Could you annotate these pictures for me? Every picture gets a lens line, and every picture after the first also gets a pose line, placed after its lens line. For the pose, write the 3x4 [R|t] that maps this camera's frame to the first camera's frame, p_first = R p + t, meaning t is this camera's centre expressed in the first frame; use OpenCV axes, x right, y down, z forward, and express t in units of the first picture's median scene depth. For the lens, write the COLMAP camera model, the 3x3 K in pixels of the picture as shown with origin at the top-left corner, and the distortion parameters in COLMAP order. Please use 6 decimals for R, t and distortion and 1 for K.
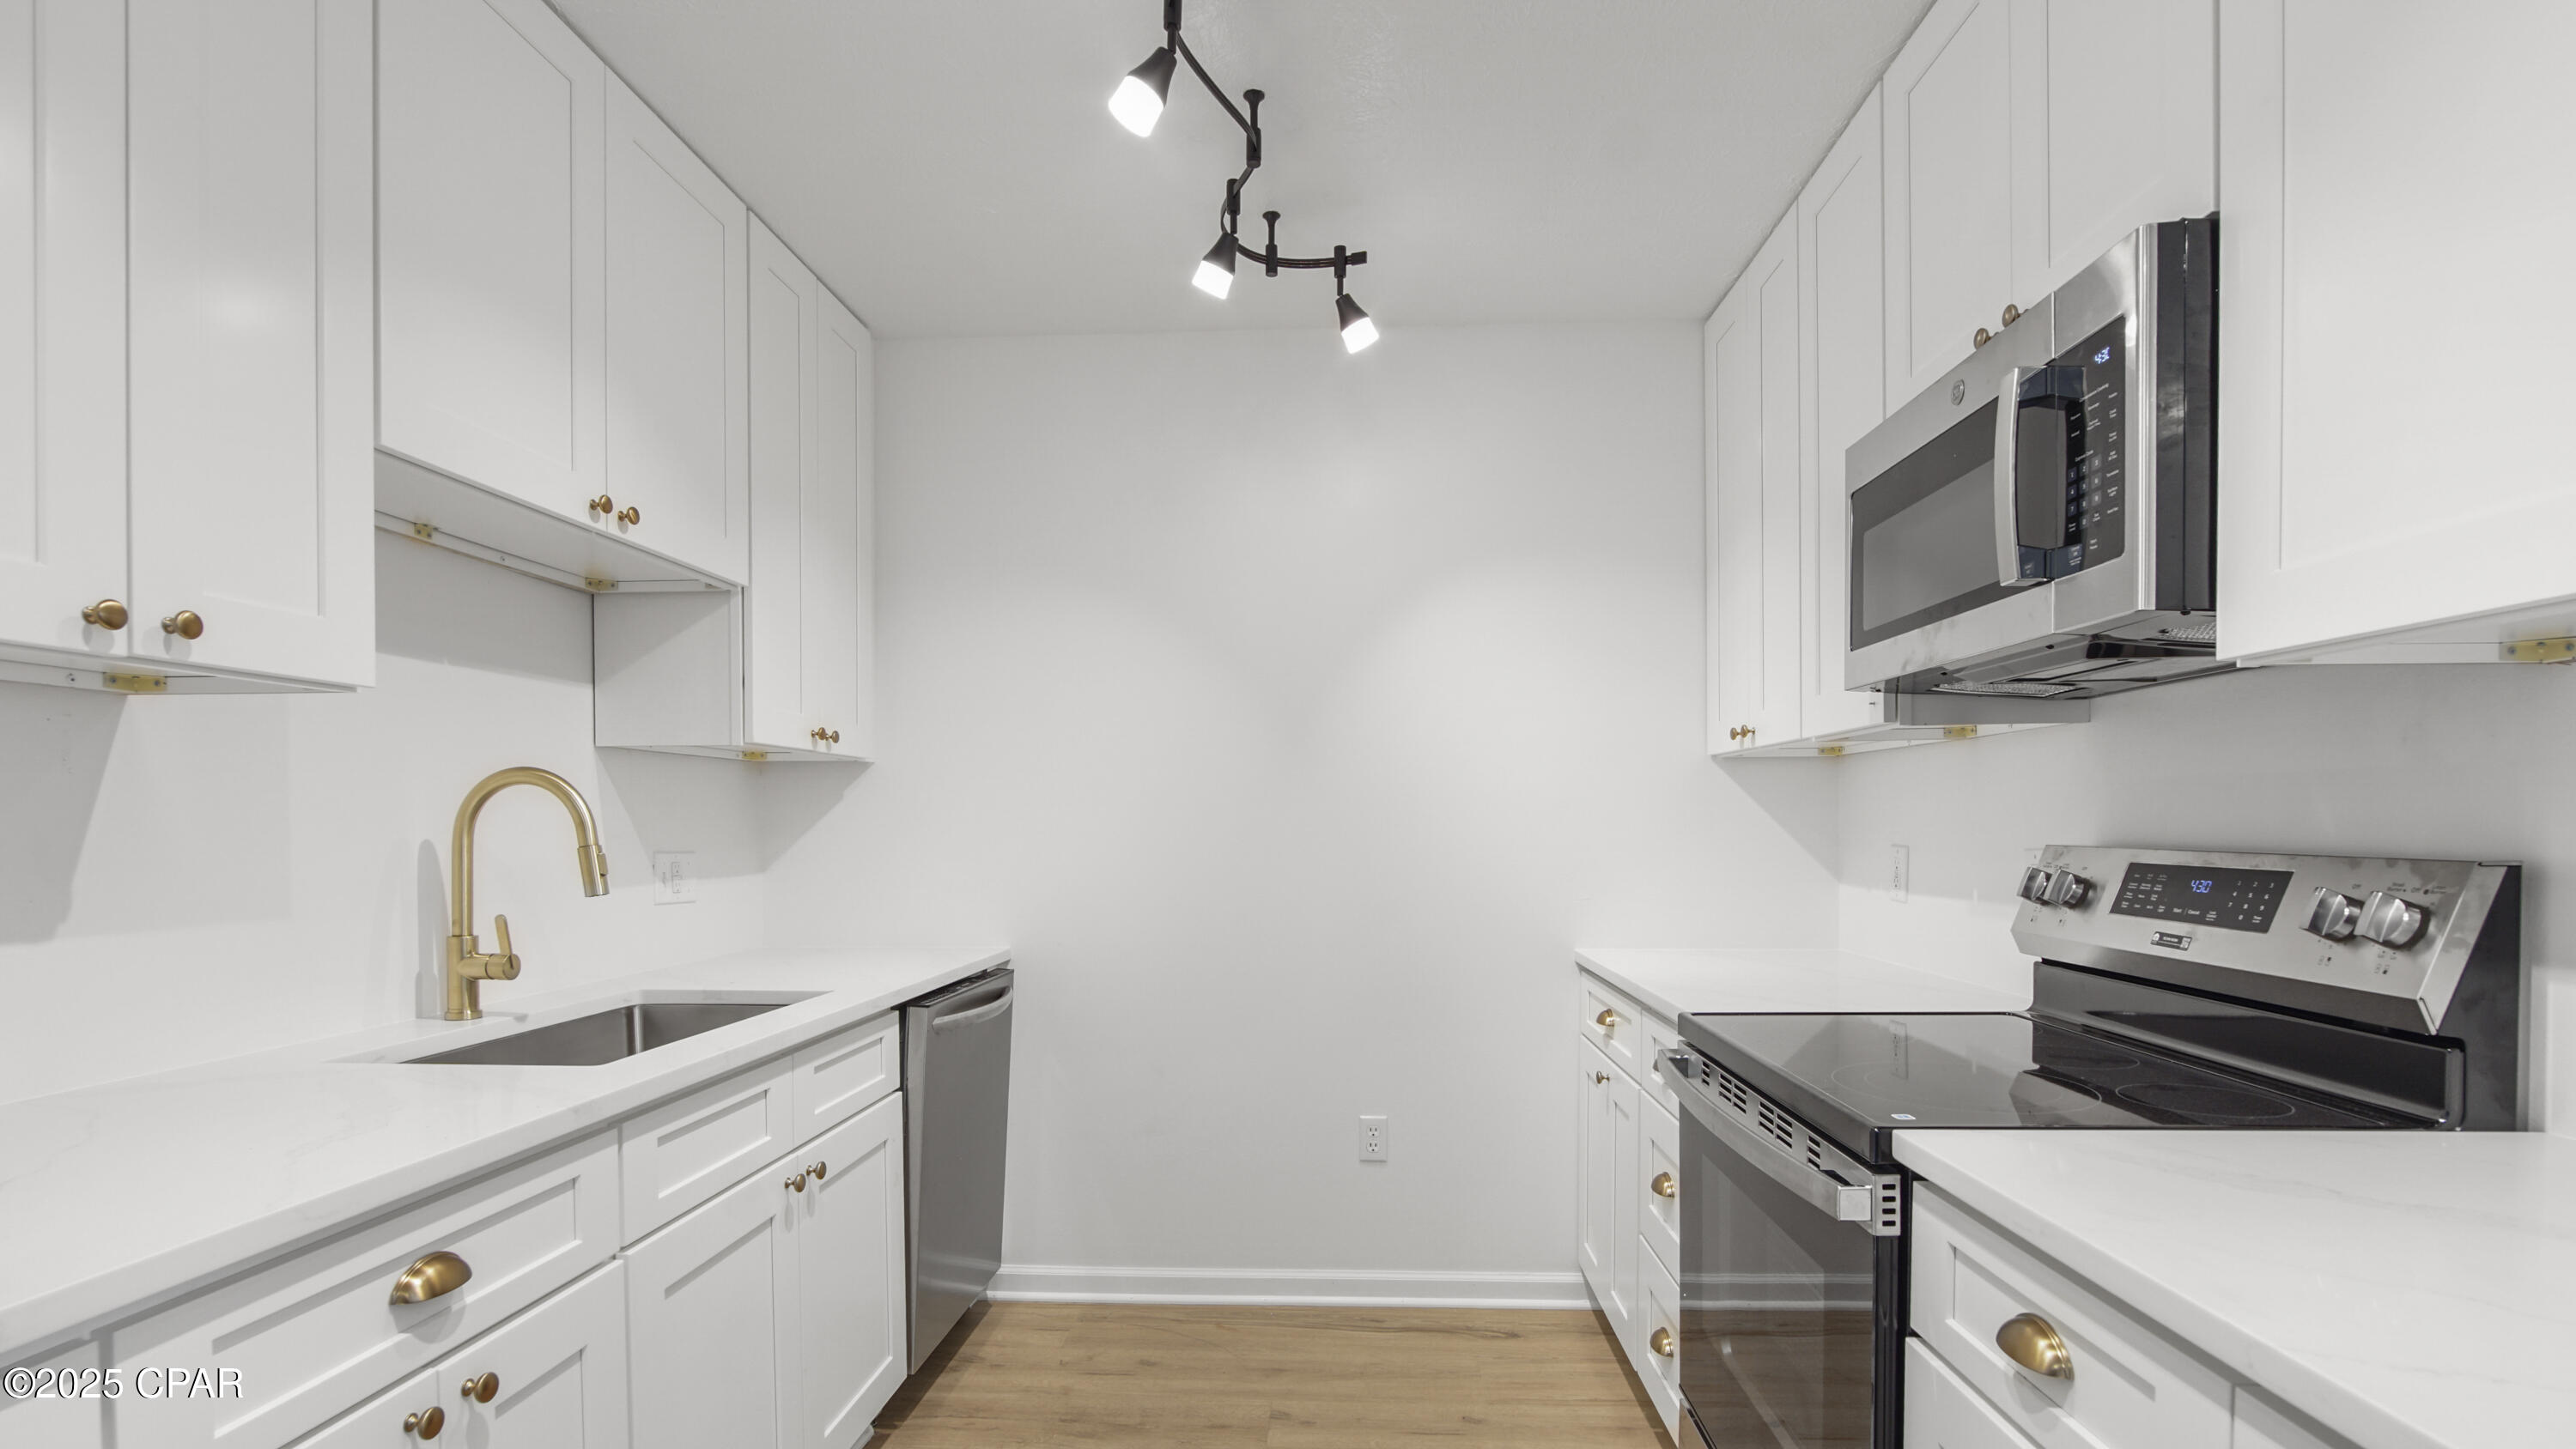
lens RADIAL K [[1198.4, 0, 1288.0], [0, 1198.4, 853.4], [0, 0, 1]] dist [-0.013517, -0.000494]
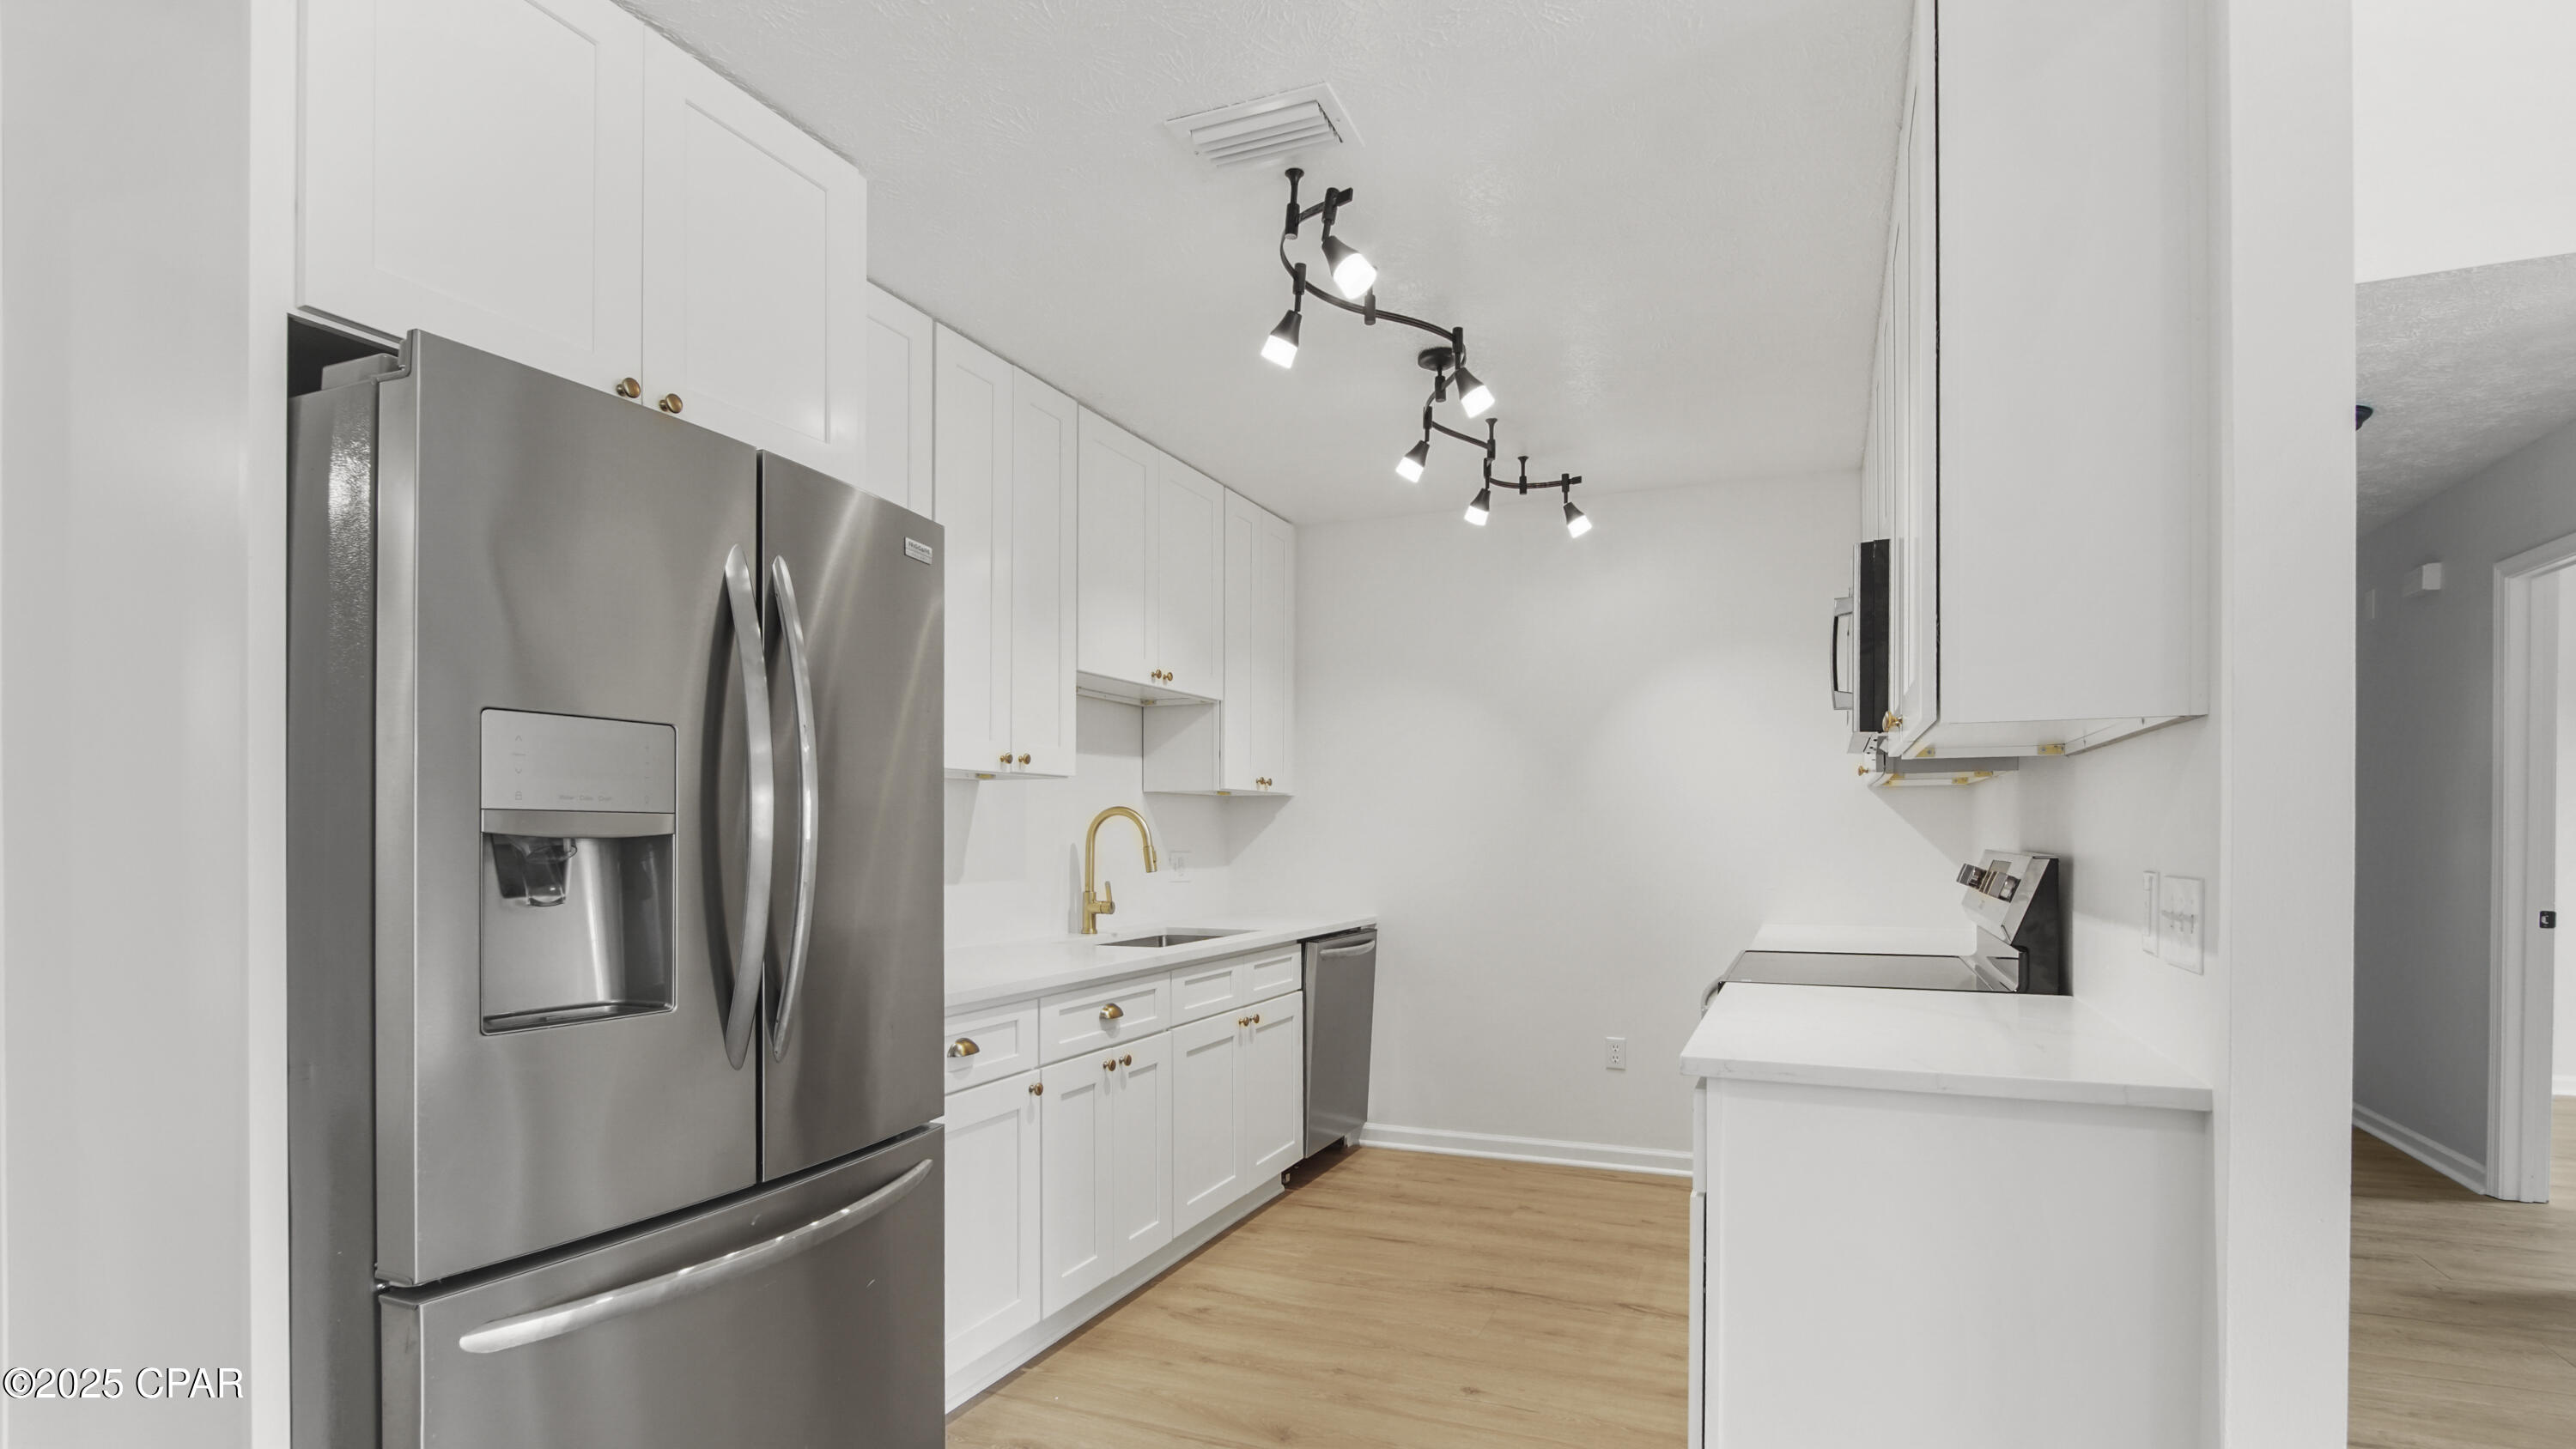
lens RADIAL K [[1224.1, 0, 1298.6], [0, 1224.1, 794.0], [0, 0, 1]] dist [-0.003005, -0.000471]
pose [[0.939014, -0.010954, -0.343704, 0.272493], [-0.008407, 0.998462, -0.054791, 0.012755], [0.343775, 0.054340, 0.937478, -0.648147]]
